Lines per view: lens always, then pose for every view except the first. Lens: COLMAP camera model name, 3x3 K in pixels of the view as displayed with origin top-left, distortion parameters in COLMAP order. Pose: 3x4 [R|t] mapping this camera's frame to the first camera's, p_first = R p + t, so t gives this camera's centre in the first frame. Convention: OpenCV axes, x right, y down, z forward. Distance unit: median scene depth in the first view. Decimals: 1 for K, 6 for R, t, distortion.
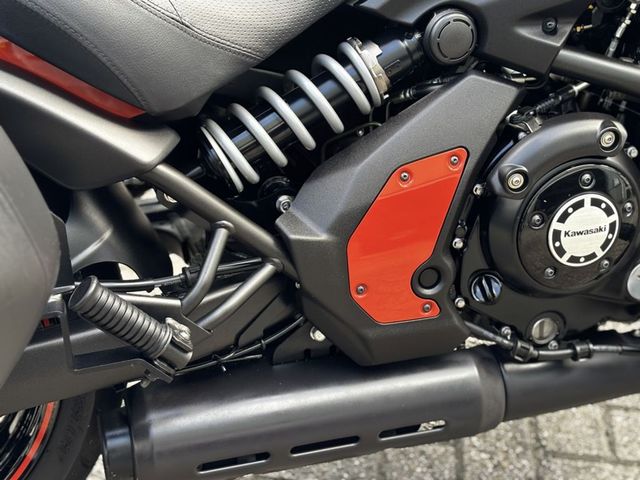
lens RADIAL K [[1021.0, 0, 319.8], [0, 1021.0, 238.8], [0, 0, 1]] dist [0.022411, 0.000000]
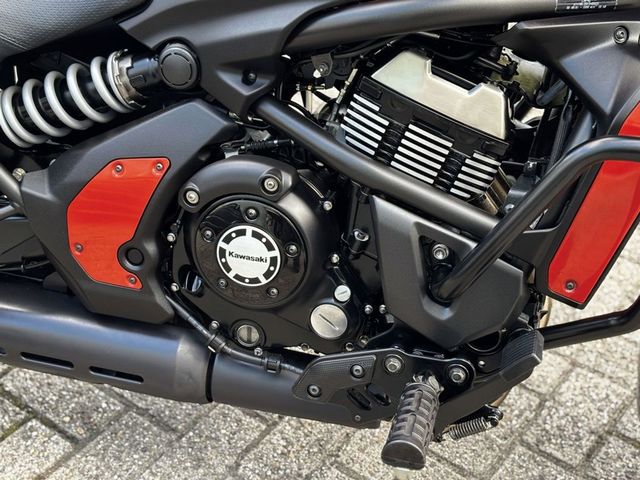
lens RADIAL K [[1021.0, 0, 319.7], [0, 1021.0, 241.2], [0, 0, 1]] dist [0.022411, 0.000000]
pose [[0.877631, 0.291520, -0.380500, 0.769398], [-0.279673, 0.956105, 0.087447, -0.148962], [0.389291, 0.029669, 0.920637, -0.032226]]
